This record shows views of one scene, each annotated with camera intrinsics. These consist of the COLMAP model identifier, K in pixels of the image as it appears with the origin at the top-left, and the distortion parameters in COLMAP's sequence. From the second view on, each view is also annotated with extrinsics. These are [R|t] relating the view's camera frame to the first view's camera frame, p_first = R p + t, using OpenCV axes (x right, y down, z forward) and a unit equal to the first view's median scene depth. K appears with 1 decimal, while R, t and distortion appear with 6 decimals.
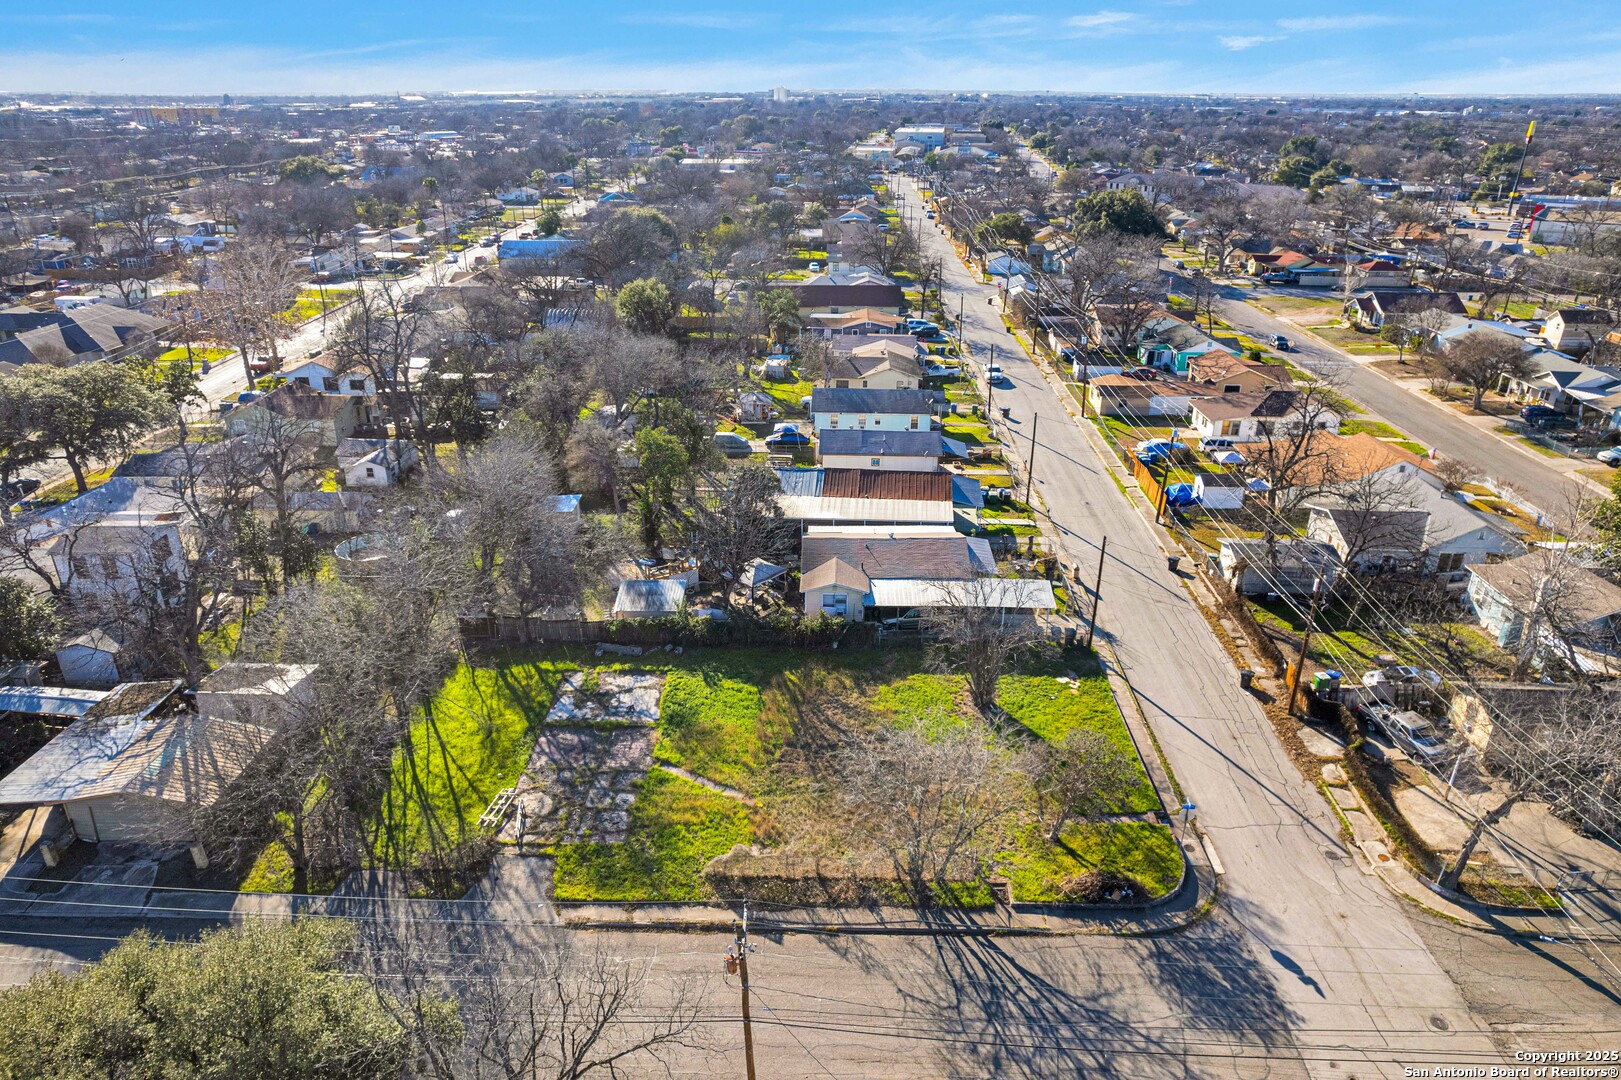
lens RADIAL K [[1036.8, 0, 817.7], [0, 1036.8, 546.9], [0, 0, 1]] dist [-0.037847, 0.006512]
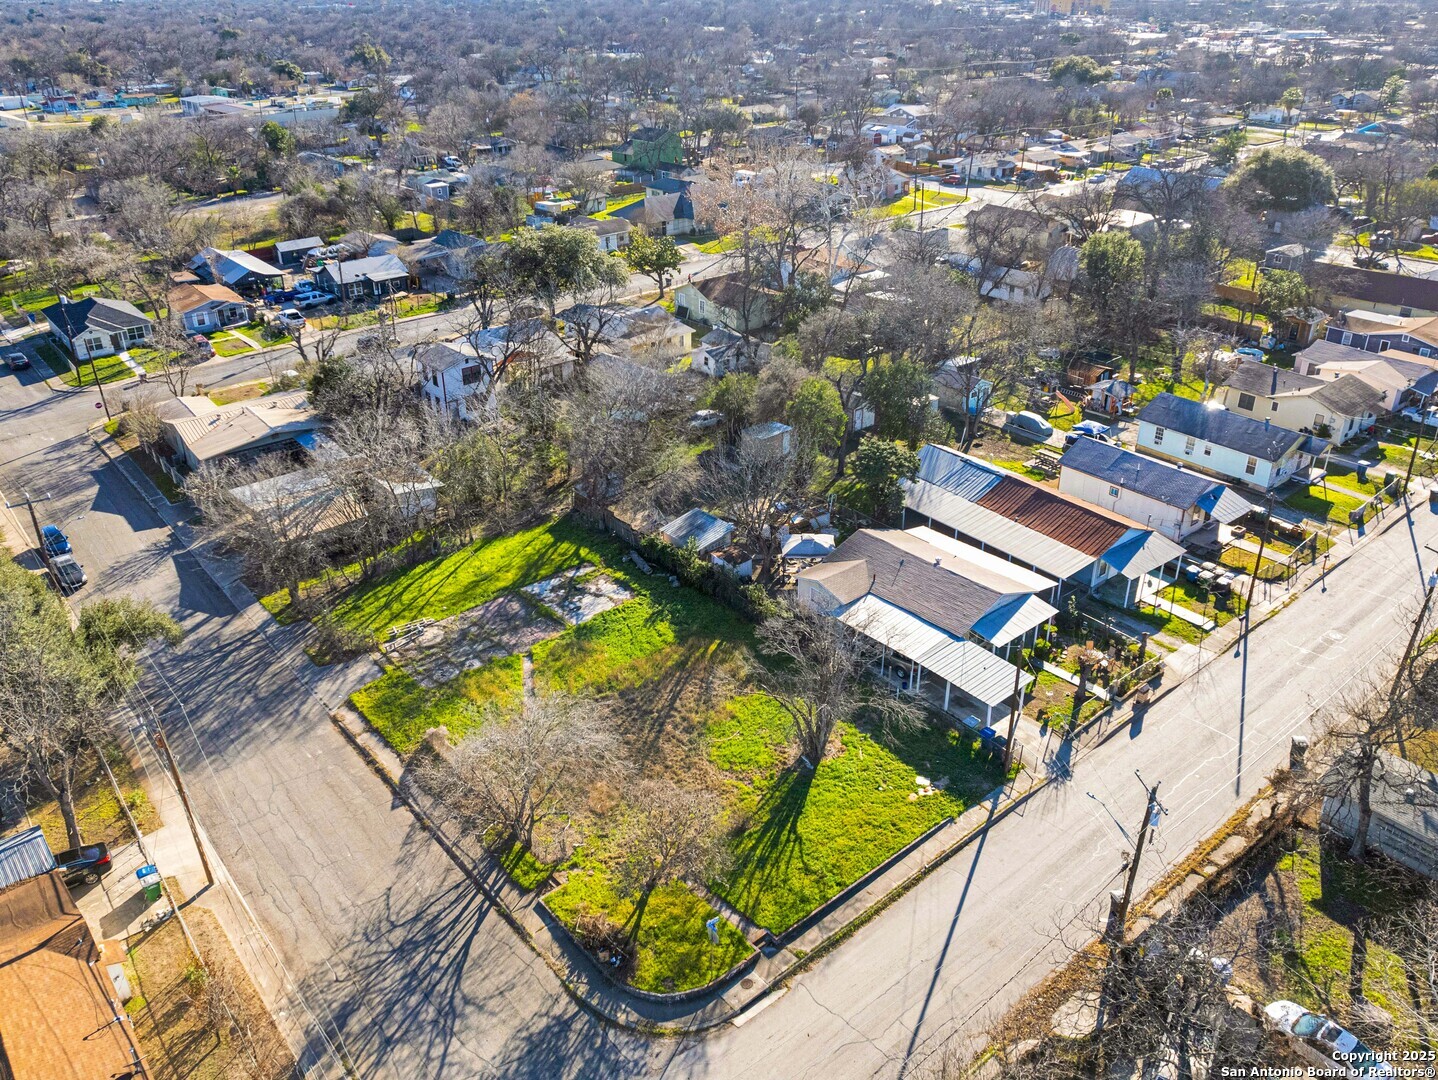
lens RADIAL K [[1088.2, 0, 722.0], [0, 1088.2, 536.6], [0, 0, 1]] dist [-0.037193, 0.002550]
pose [[0.658072, 0.336761, -0.673449, 0.745684], [-0.293584, 0.938378, 0.182359, -0.191336], [0.693361, 0.077708, 0.716388, 0.284645]]
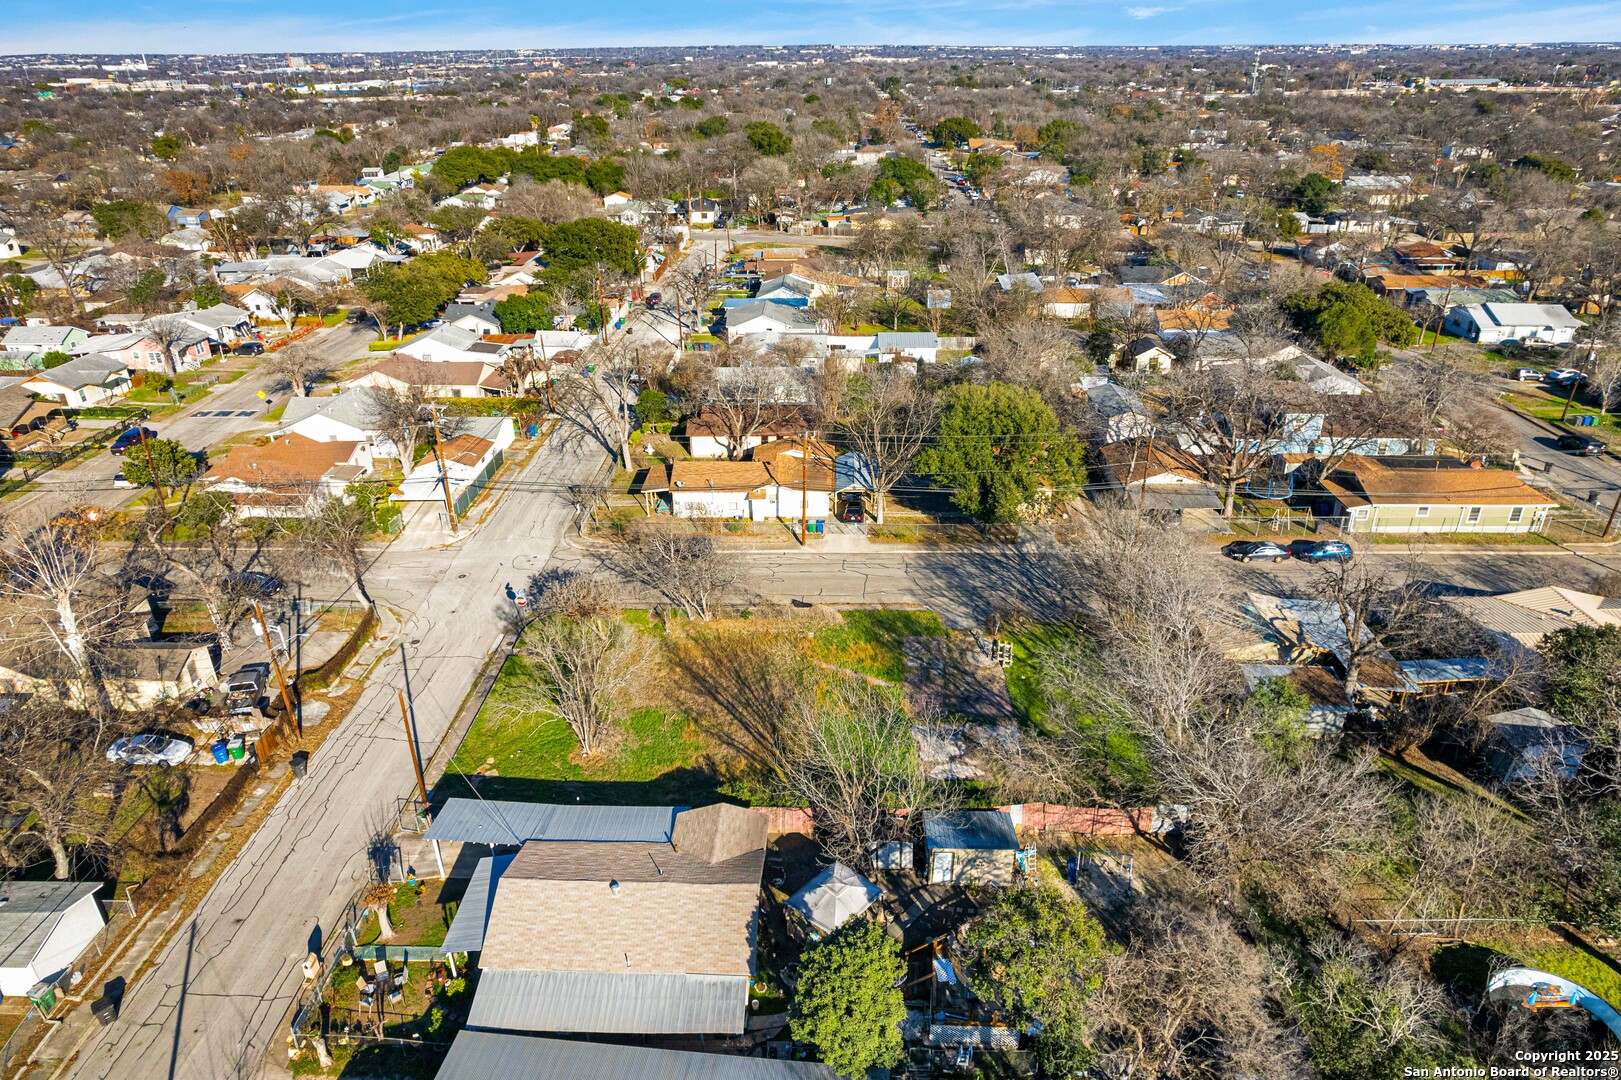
lens RADIAL K [[1036.8, 0, 817.7], [0, 1036.8, 546.9], [0, 0, 1]] dist [-0.037847, 0.006512]
pose [[-0.999989, -0.001645, 0.004346, -0.067740], [0.002290, 0.639257, 0.768990, -0.815159], [-0.004043, 0.768992, -0.639246, 1.640480]]
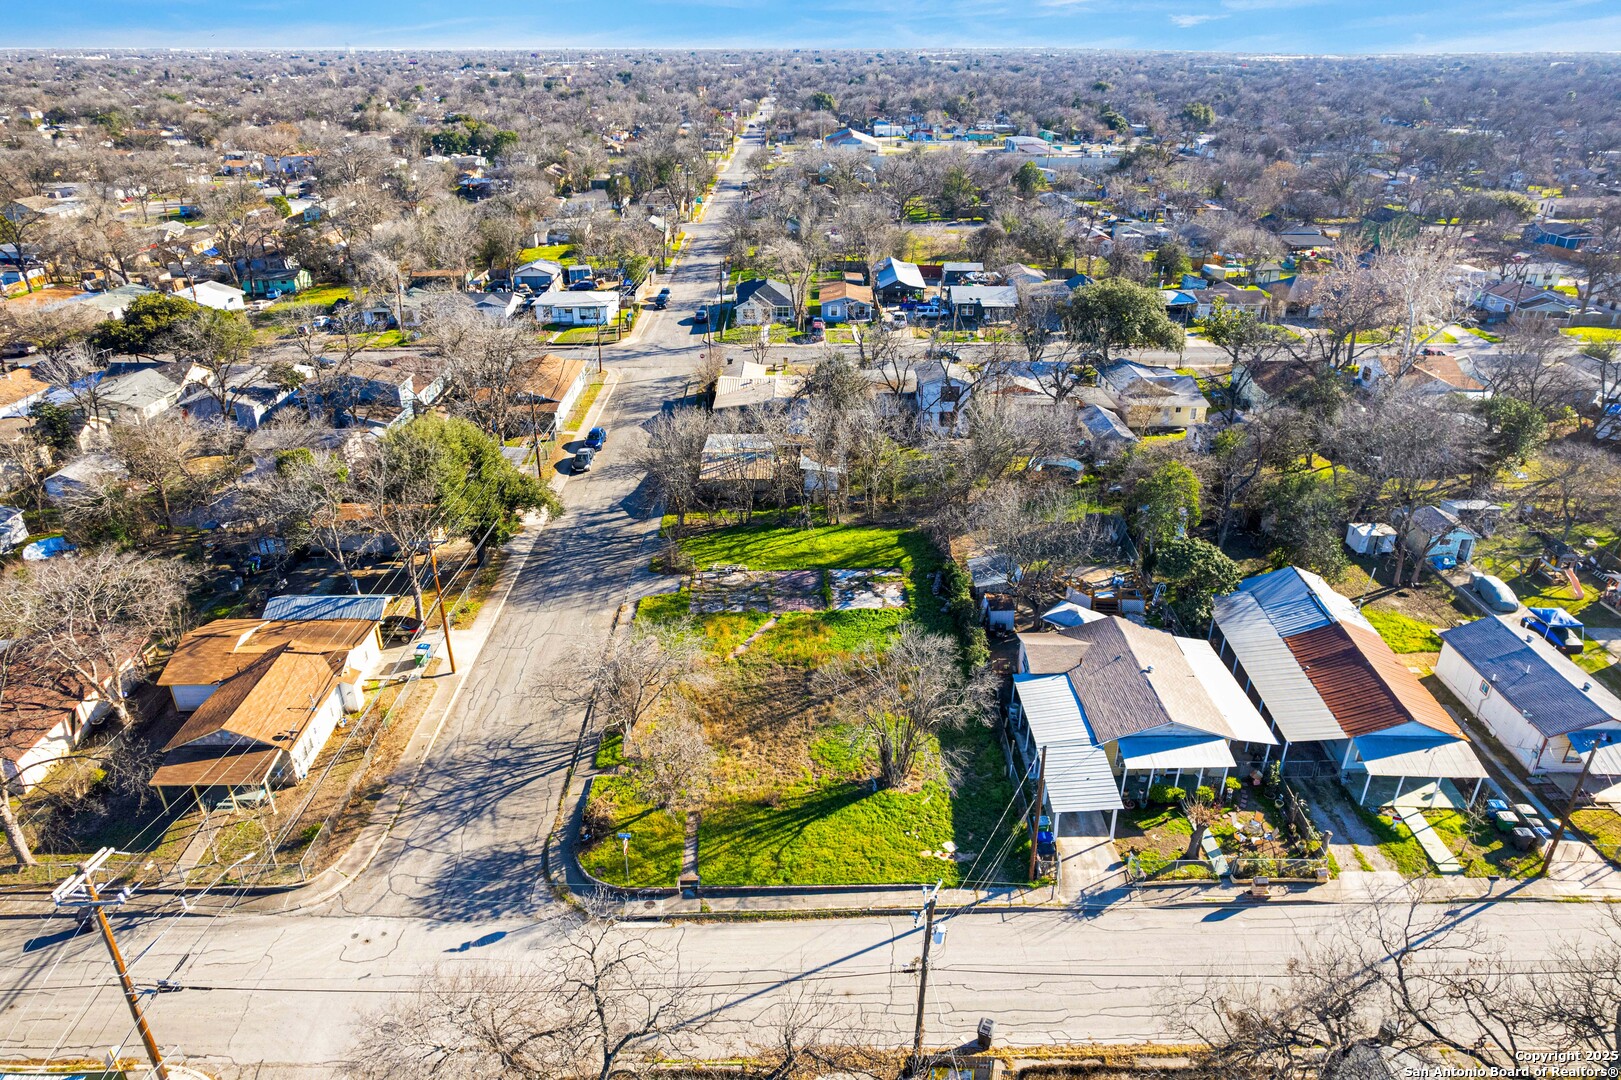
lens RADIAL K [[1036.8, 0, 817.7], [0, 1036.8, 546.9], [0, 0, 1]] dist [-0.037847, 0.006512]
pose [[0.033632, 0.437221, -0.898725, 0.997159], [-0.408932, 0.826536, 0.386798, -0.395976], [0.911945, 0.354509, 0.206592, 0.741121]]
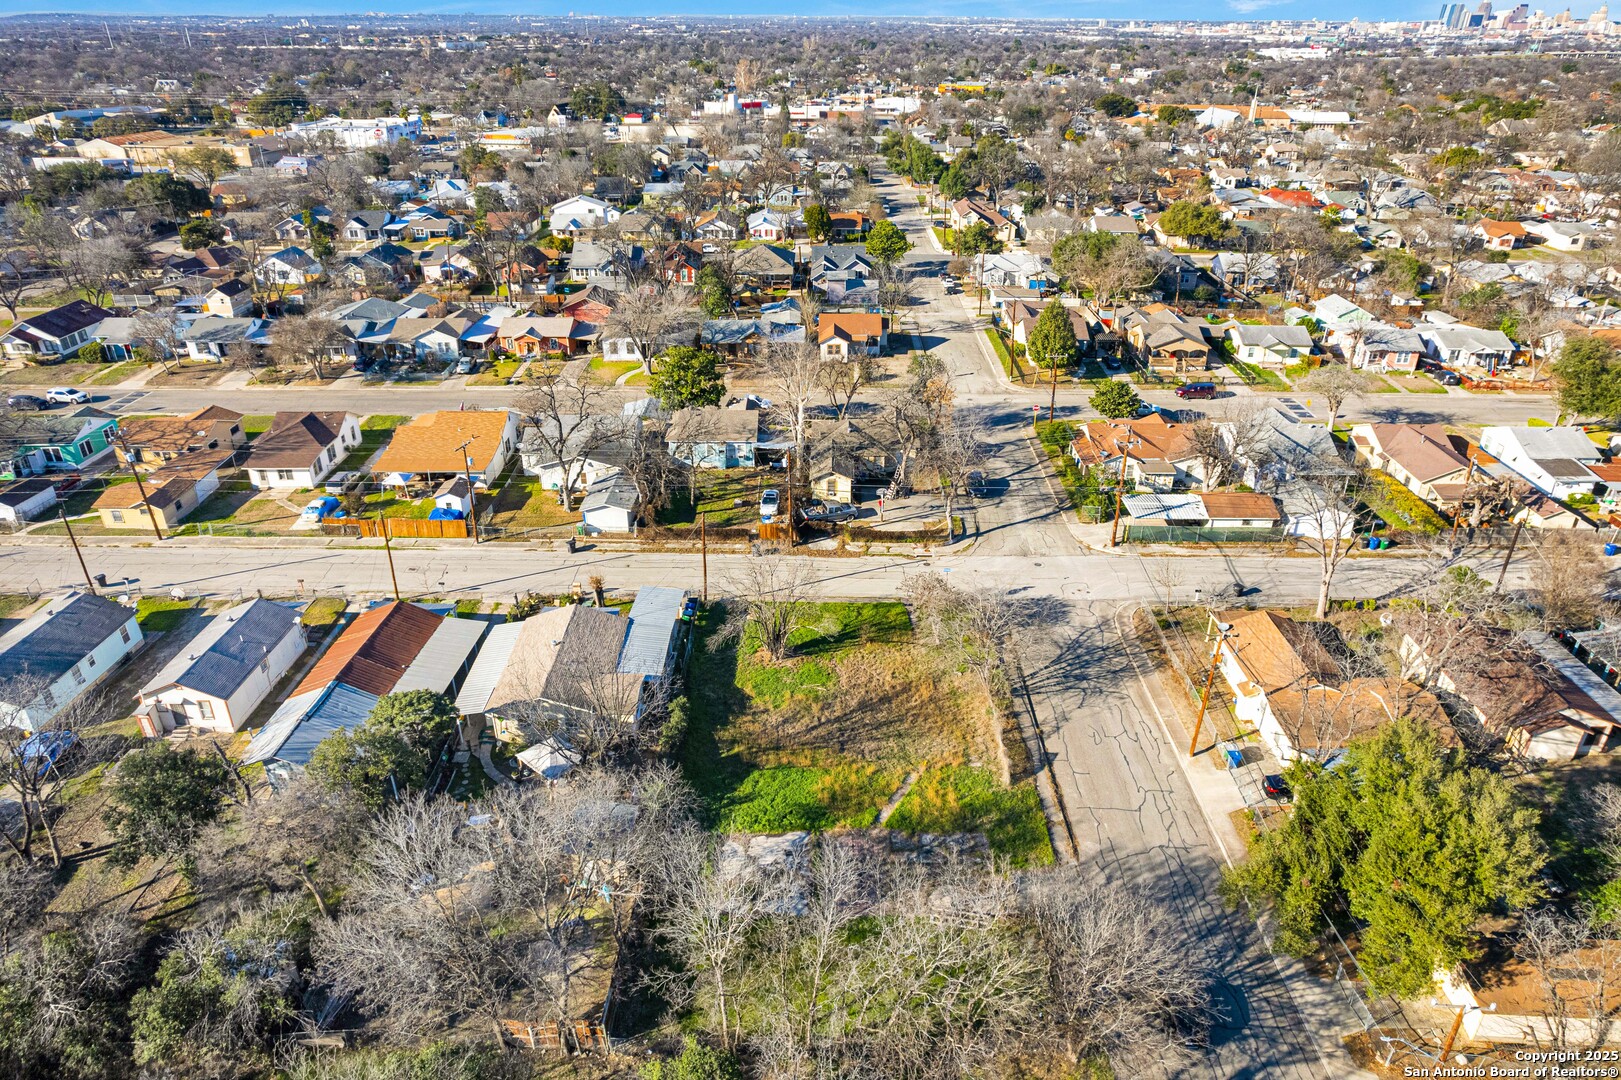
lens RADIAL K [[1036.8, 0, 817.7], [0, 1036.8, 546.9], [0, 0, 1]] dist [-0.037847, 0.006512]
pose [[-0.010540, -0.463164, 0.886210, -0.995728], [0.408651, 0.806876, 0.426562, -0.526462], [-0.912630, 0.366647, 0.180767, 0.747957]]
